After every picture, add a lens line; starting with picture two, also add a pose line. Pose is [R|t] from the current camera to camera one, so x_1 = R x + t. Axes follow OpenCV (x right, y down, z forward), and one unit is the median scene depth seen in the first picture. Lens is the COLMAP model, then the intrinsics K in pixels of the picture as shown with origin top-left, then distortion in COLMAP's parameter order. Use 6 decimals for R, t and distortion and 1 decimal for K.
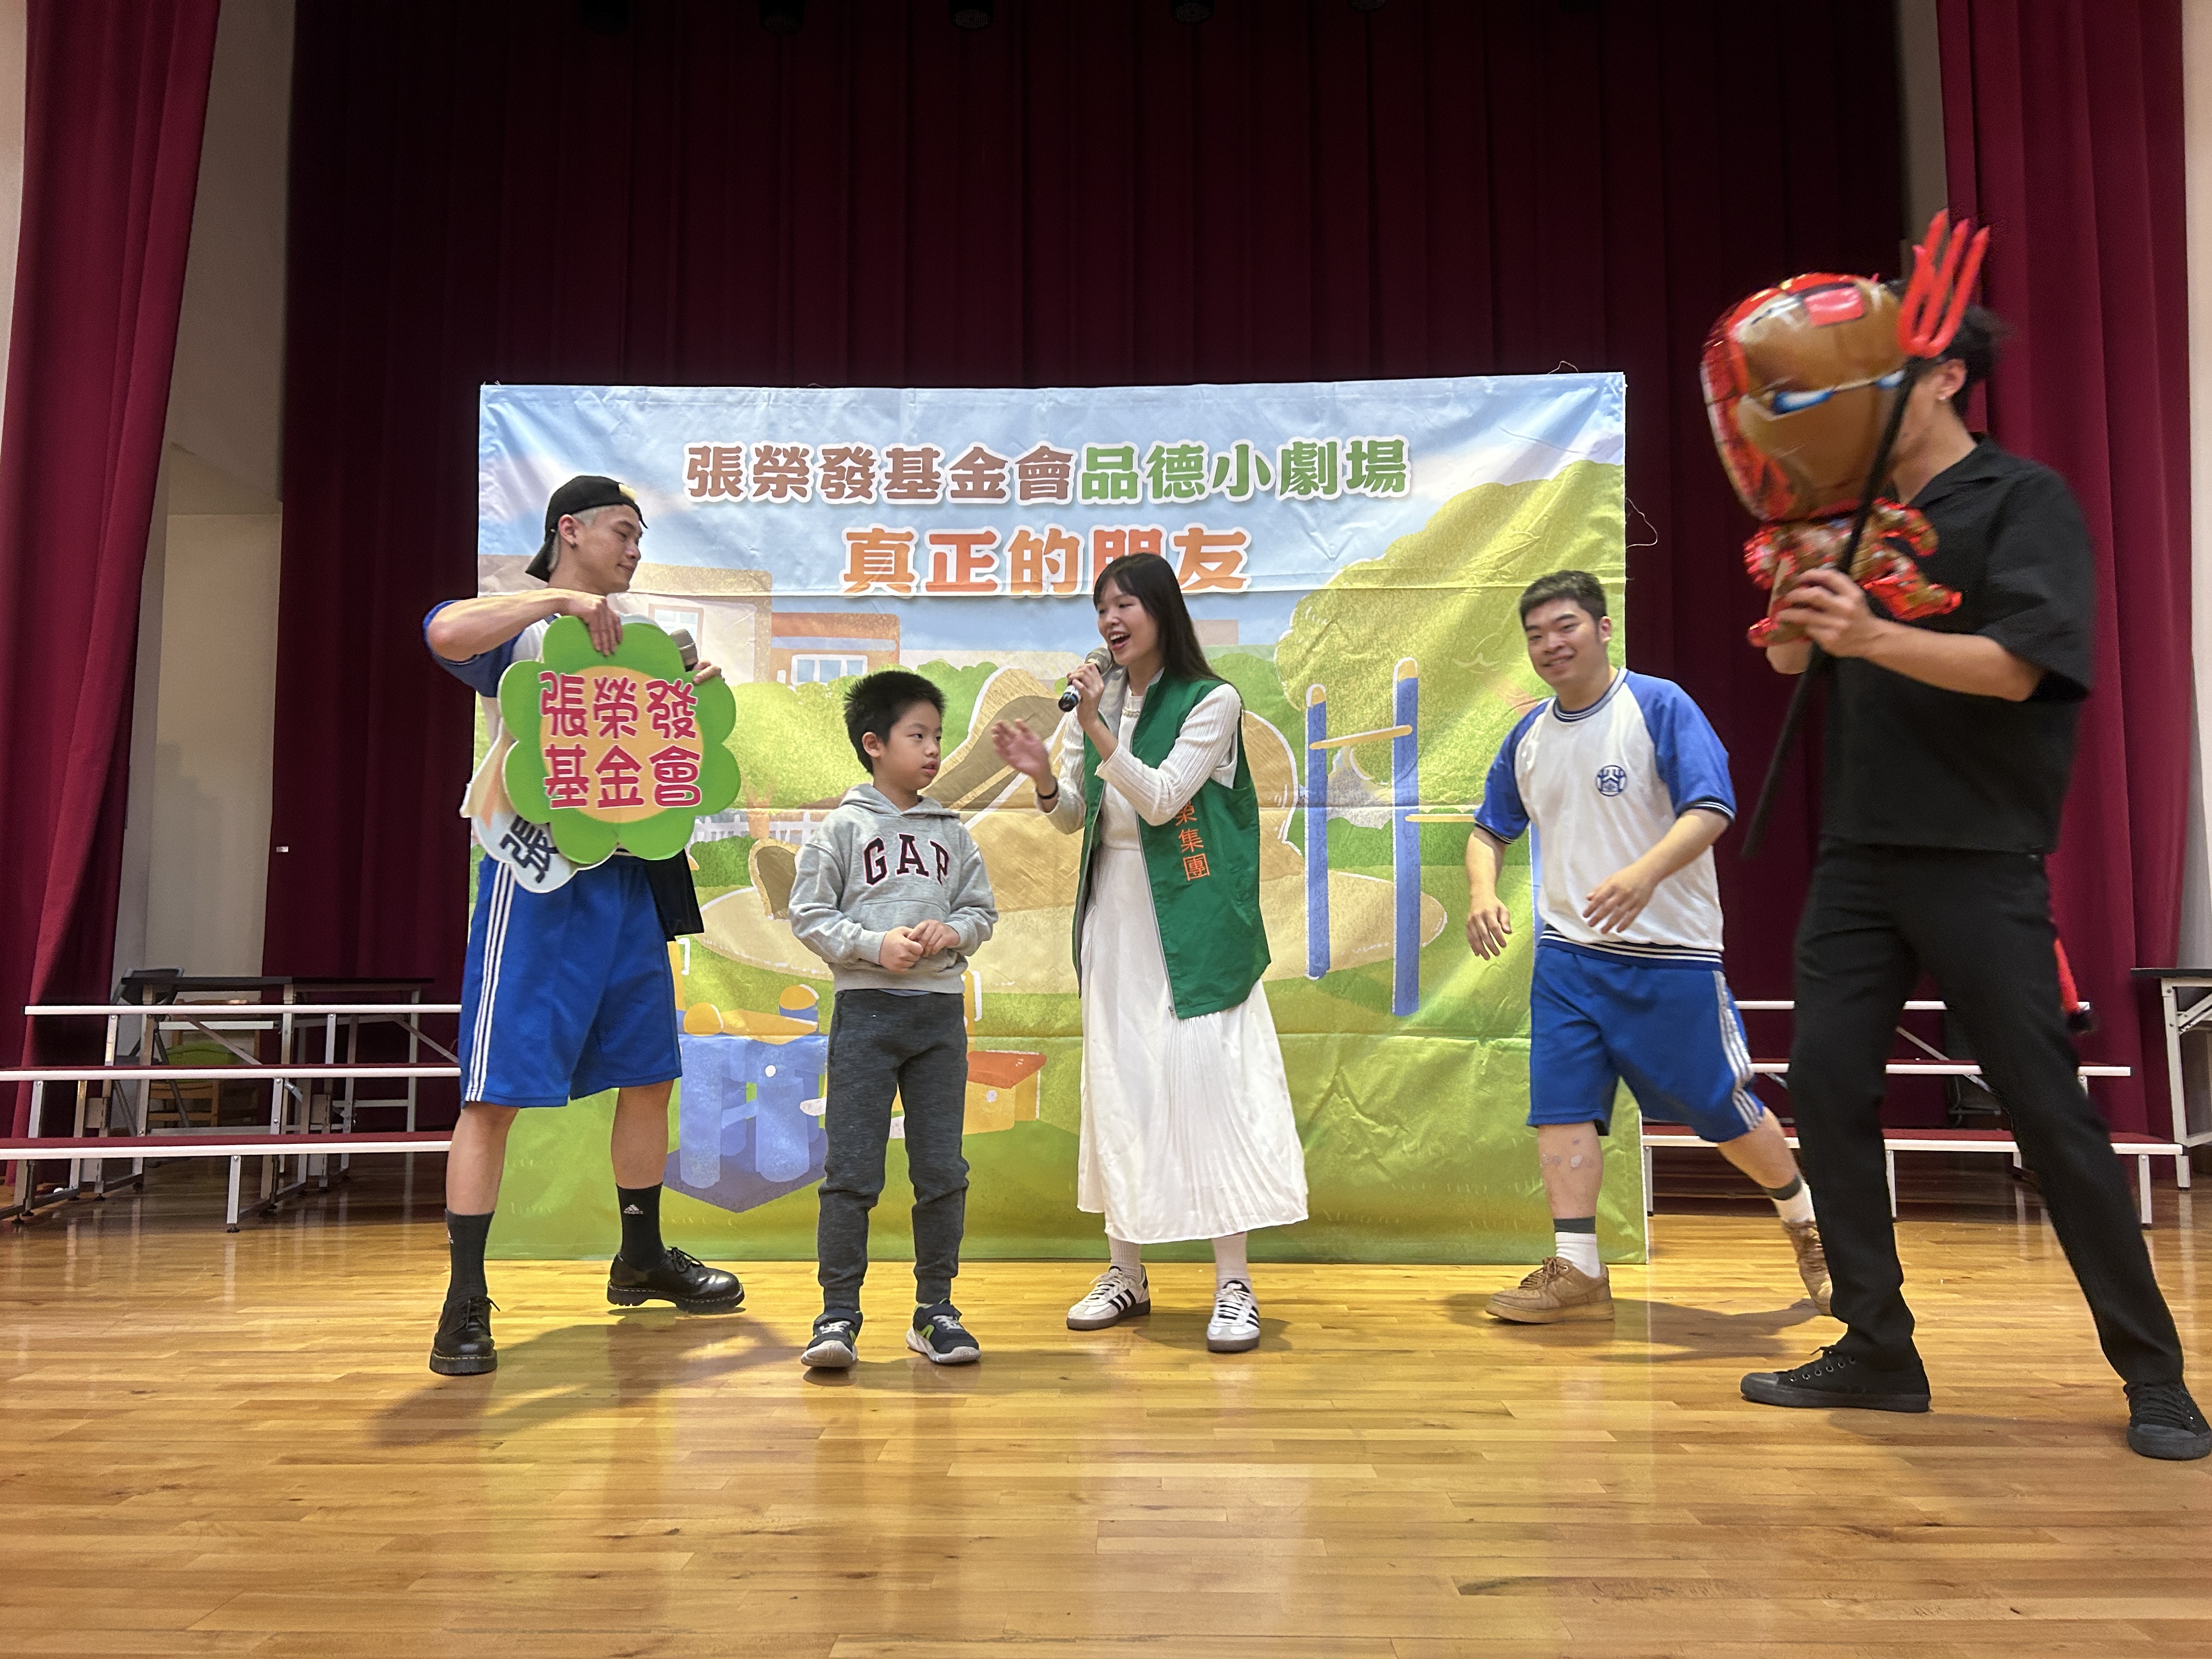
lens RADIAL K [[1656.2, 0, 1102.9], [0, 1656.2, 829.9], [0, 0, 1]] dist [0.059538, -0.069832]
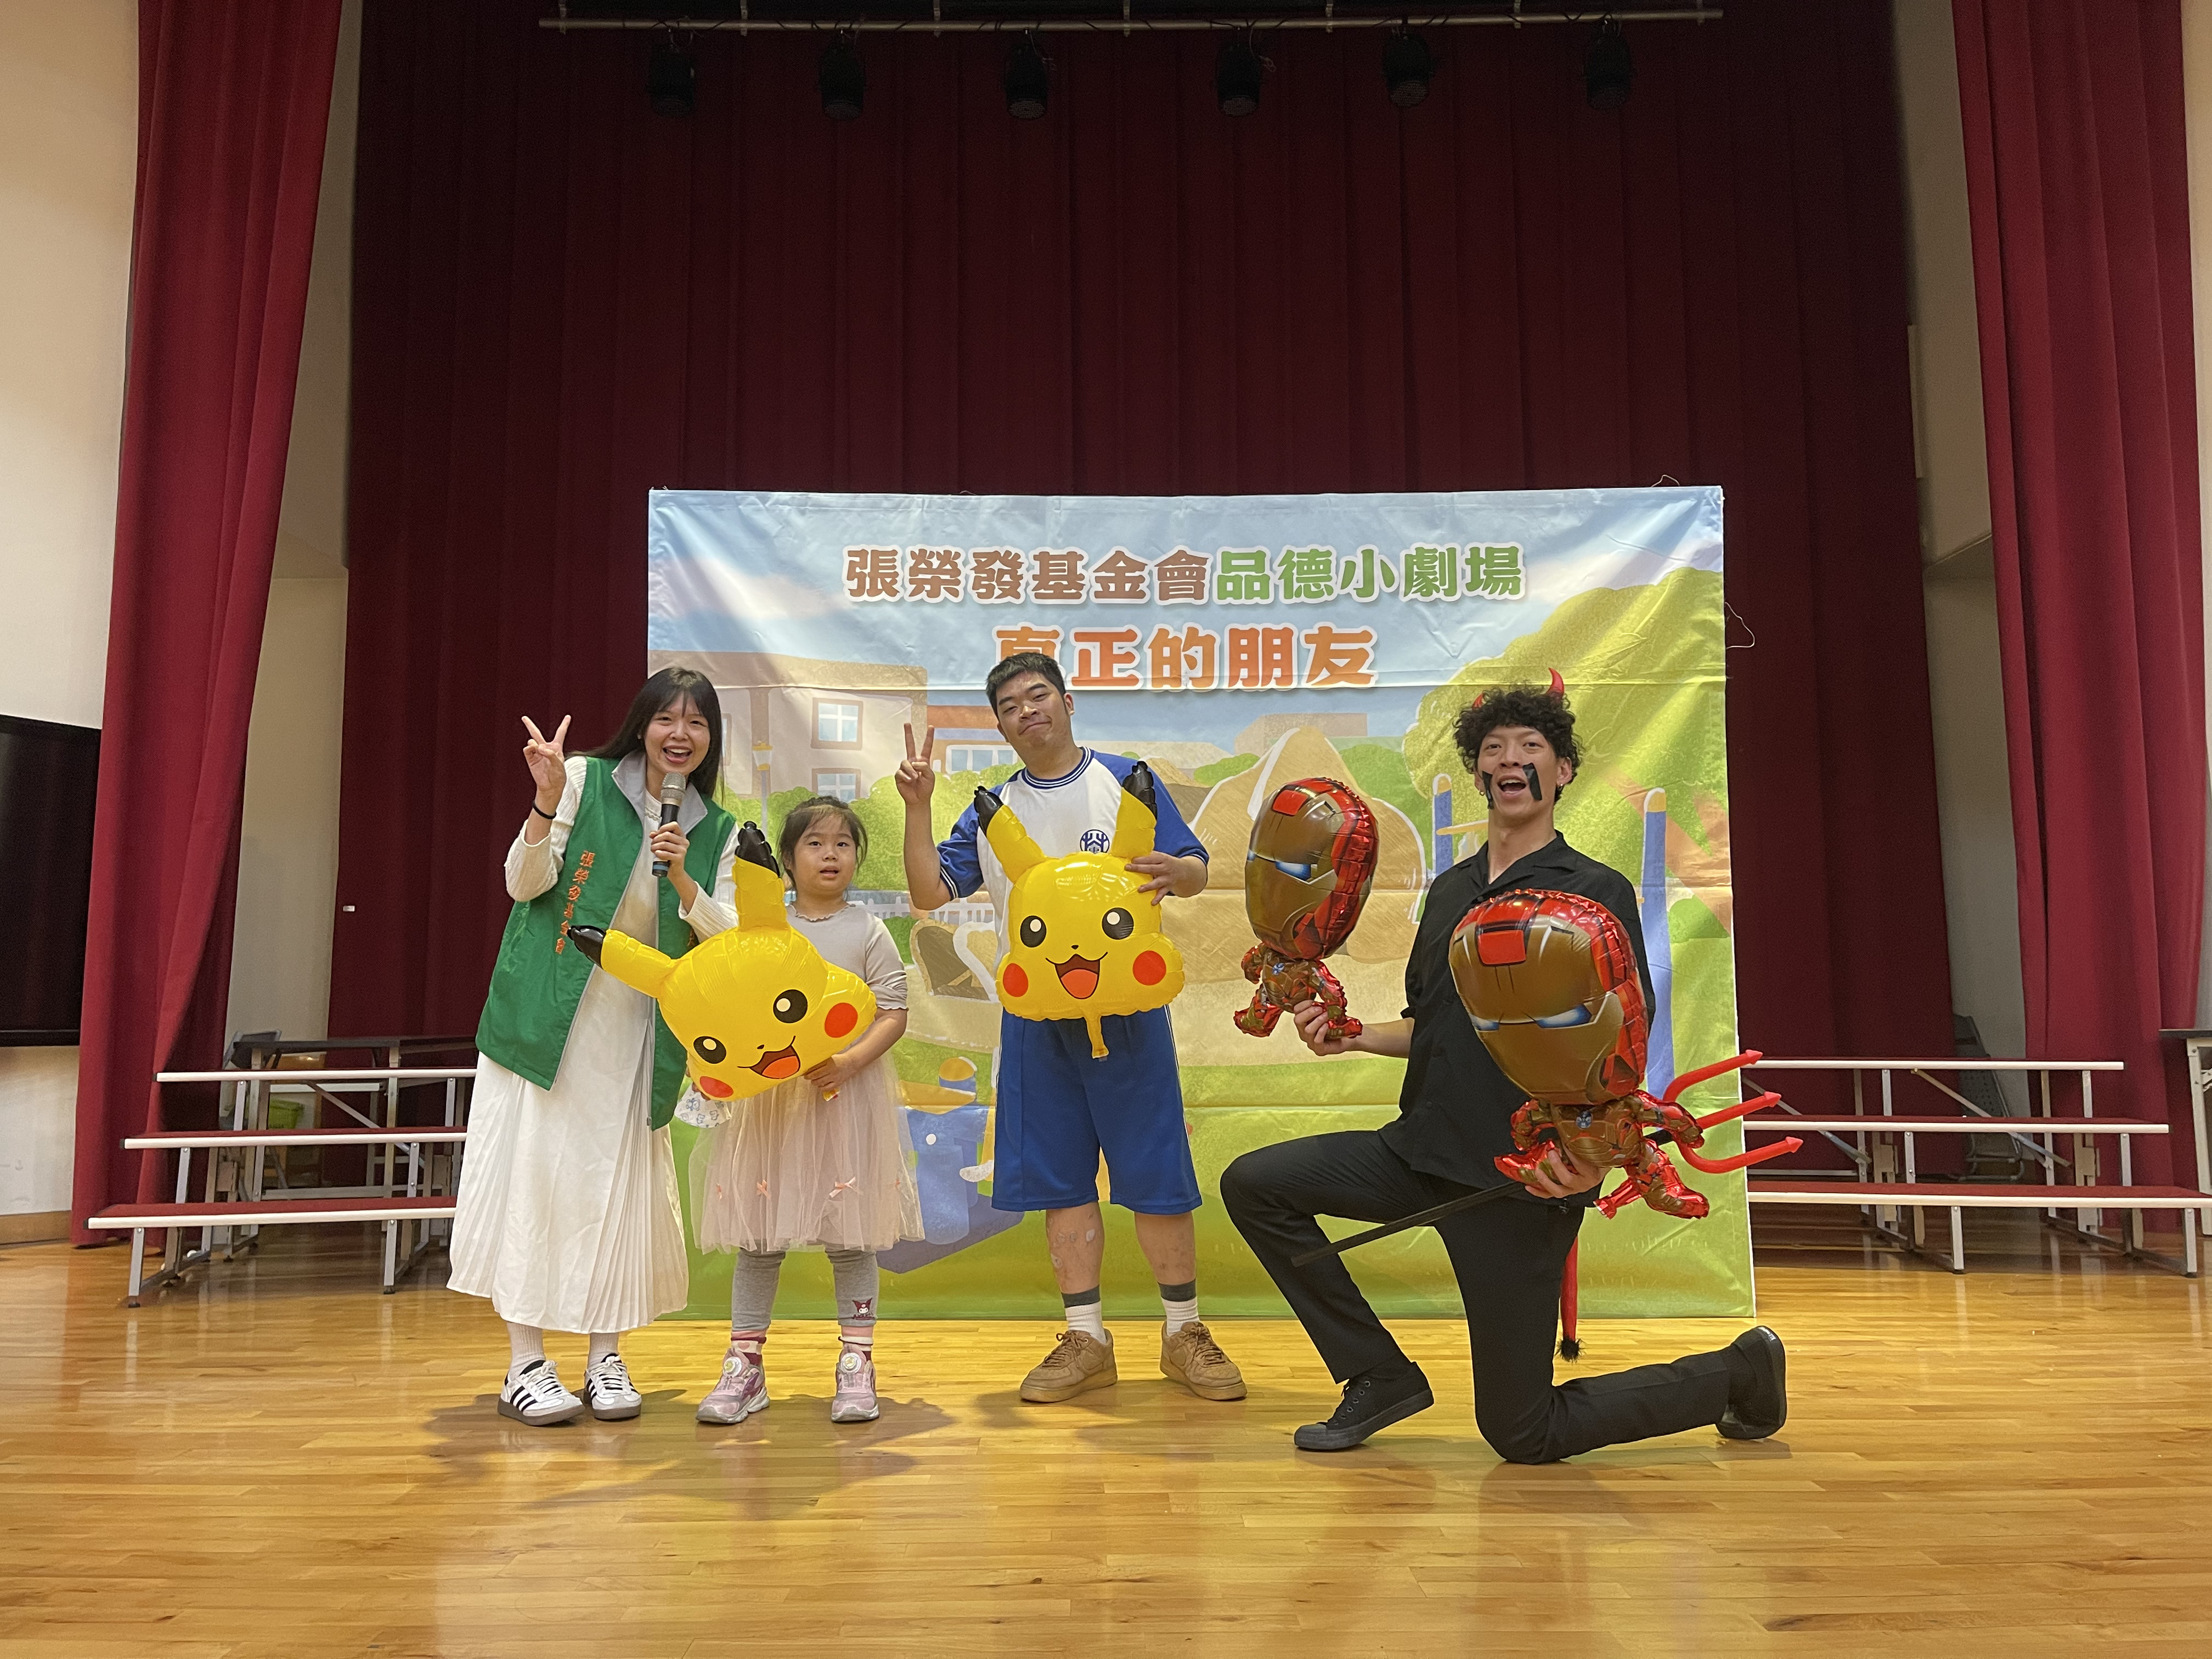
lens RADIAL K [[1666.9, 0, 1093.5], [0, 1666.9, 830.7], [0, 0, 1]] dist [0.061186, -0.077946]
pose [[0.999562, 0.000192, 0.029580, -0.124340], [0.000348, 0.999834, -0.018234, -0.031149], [-0.029579, 0.018237, 0.999396, -0.068412]]
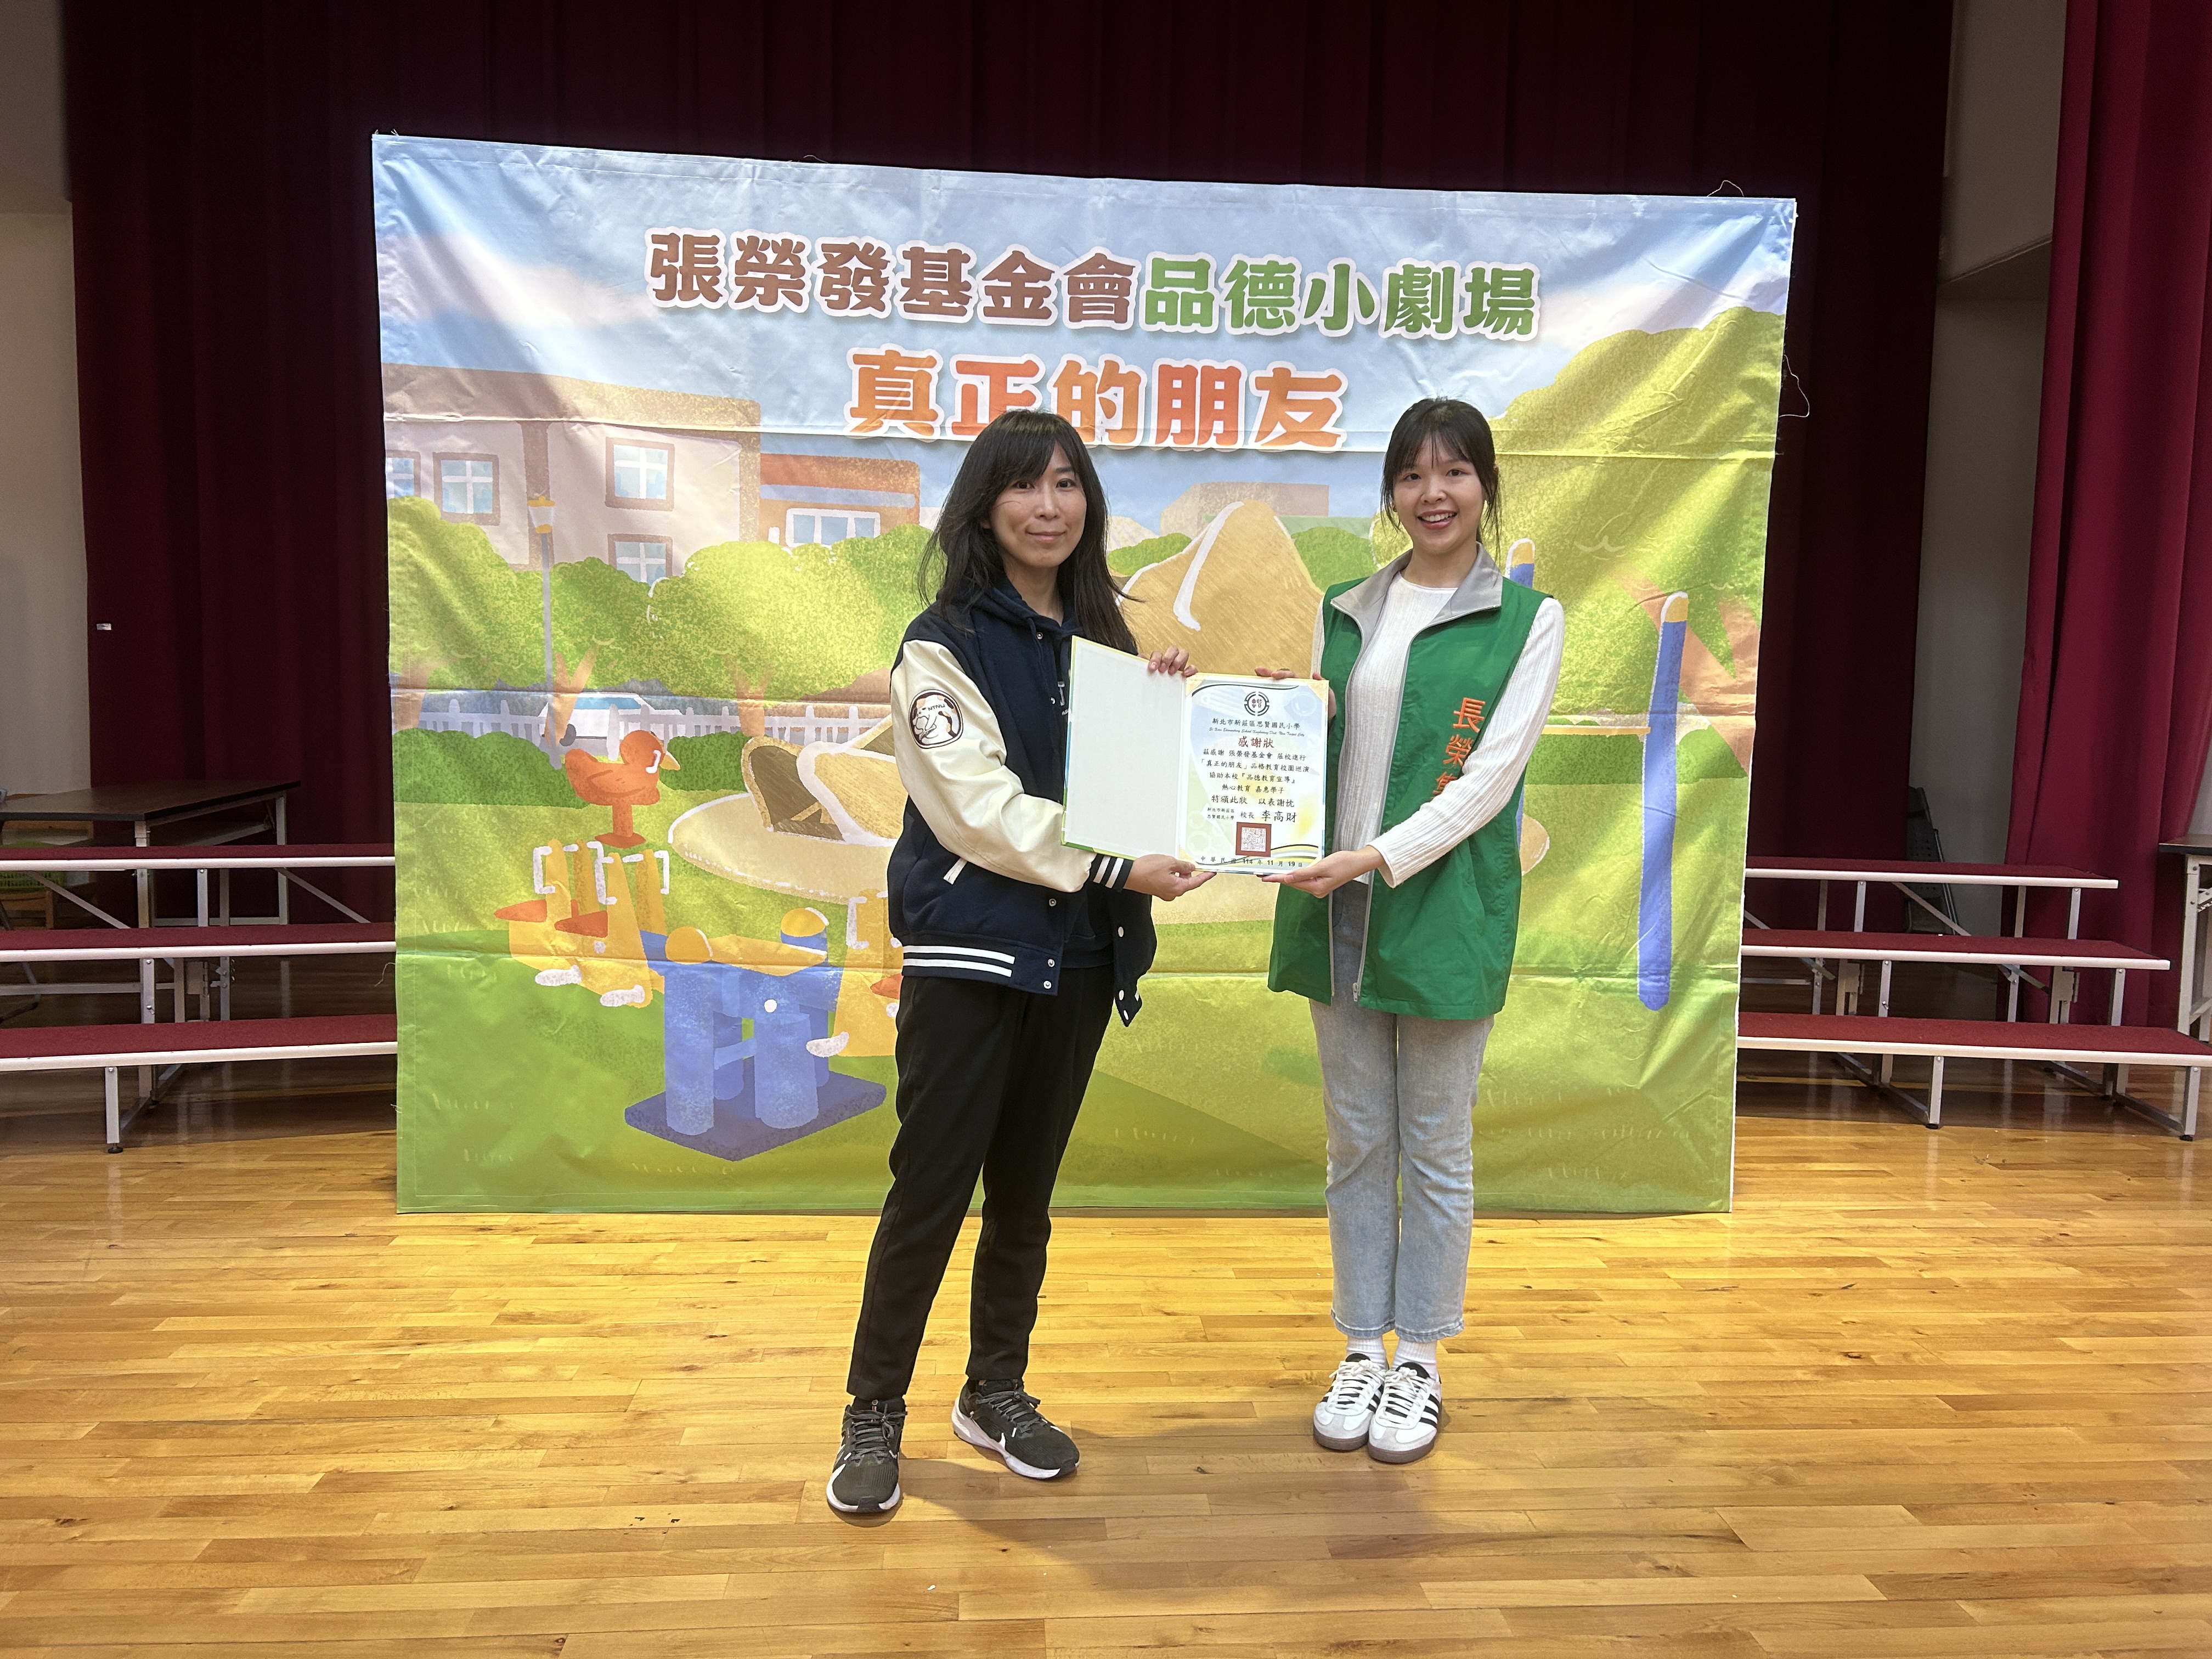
lens RADIAL K [[1656.2, 0, 1115.3], [0, 1656.2, 842.3], [0, 0, 1]] dist [0.059538, -0.069832]
pose [[0.994775, 0.012437, 0.101330, -0.107345], [-0.030746, 0.982966, 0.181197, -0.096893], [-0.097350, -0.183366, 0.978213, 0.151529]]
